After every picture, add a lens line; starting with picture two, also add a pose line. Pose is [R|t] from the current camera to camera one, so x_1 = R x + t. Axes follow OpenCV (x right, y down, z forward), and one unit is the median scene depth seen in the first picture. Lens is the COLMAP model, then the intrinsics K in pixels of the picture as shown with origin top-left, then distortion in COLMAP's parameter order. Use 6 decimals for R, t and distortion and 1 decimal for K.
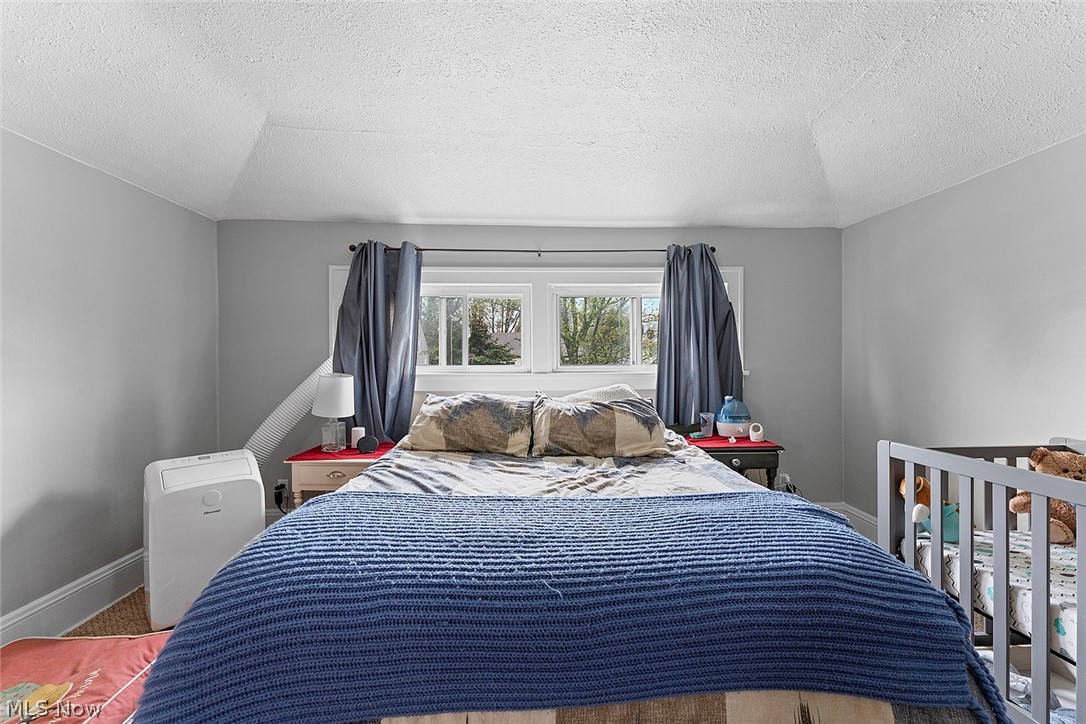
lens RADIAL K [[433.5, 0, 540.4], [0, 433.5, 361.4], [0, 0, 1]] dist [-0.002102, 0.000218]
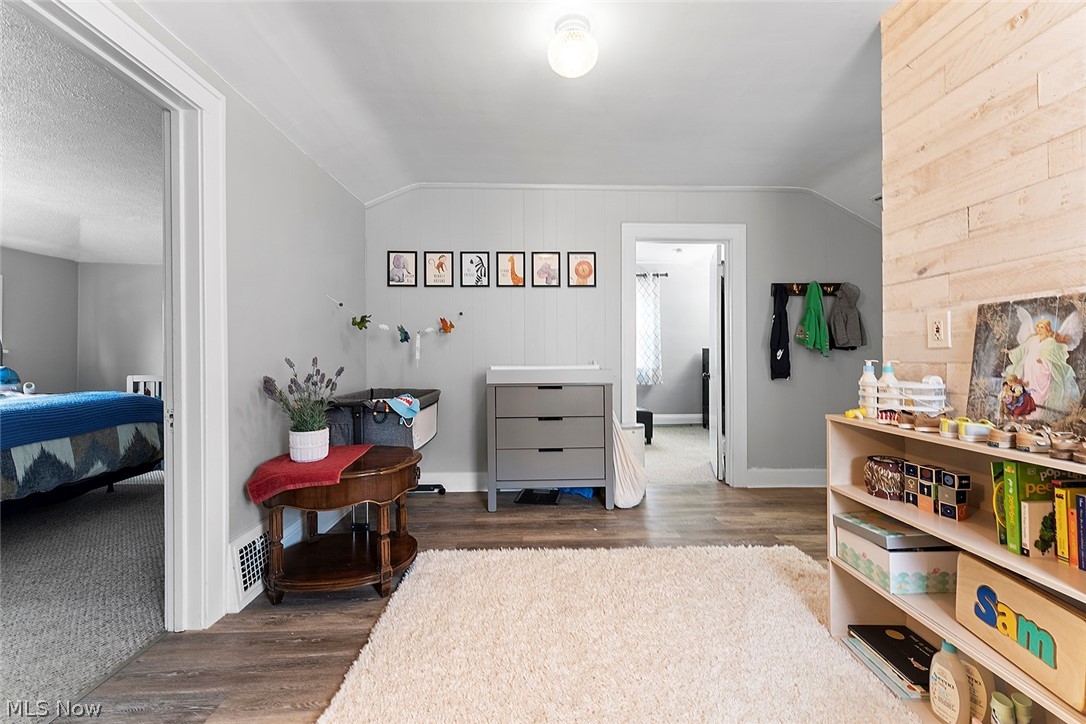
lens RADIAL K [[433.5, 0, 549.9], [0, 433.5, 347.9], [0, 0, 1]] dist [-0.002102, 0.000218]
pose [[0.001850, 0.010856, 0.999939, -1.016478], [0.000222, 0.999941, -0.010857, 0.033712], [-0.999998, 0.000242, 0.001847, -0.848421]]
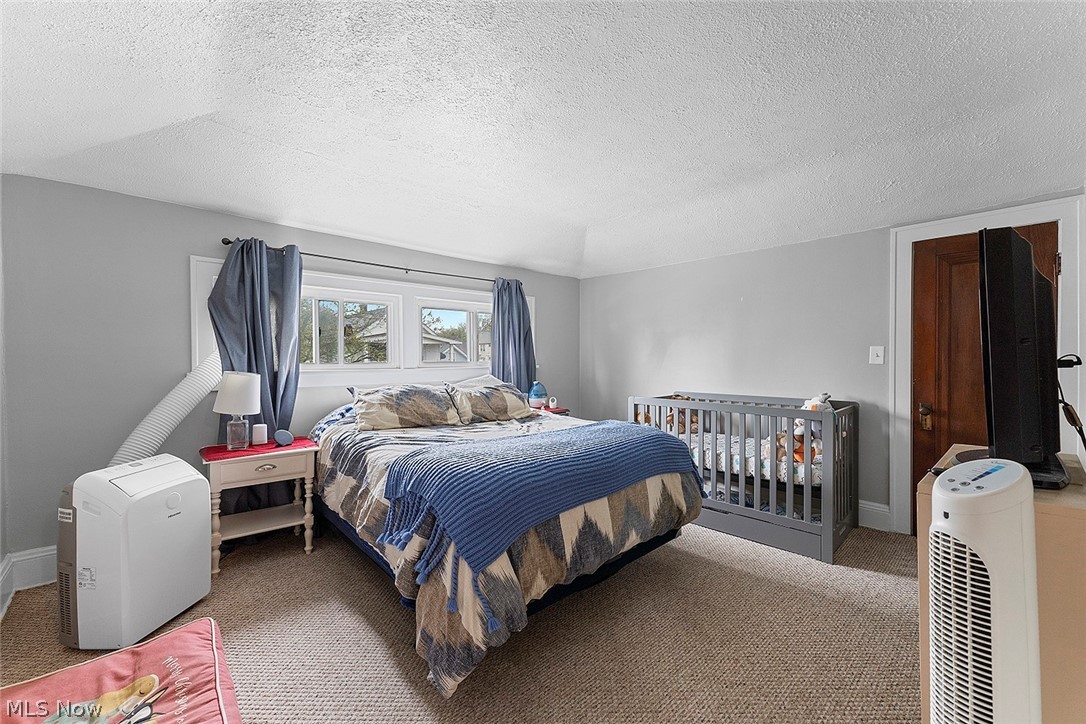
lens RADIAL K [[433.5, 0, 543.1], [0, 433.5, 362.5], [0, 0, 1]] dist [-0.002102, 0.000218]
pose [[0.761160, -0.006342, 0.648533, -0.553344], [0.001322, 0.999965, 0.008227, -0.000454], [-0.648562, -0.005405, 0.761142, -0.199085]]
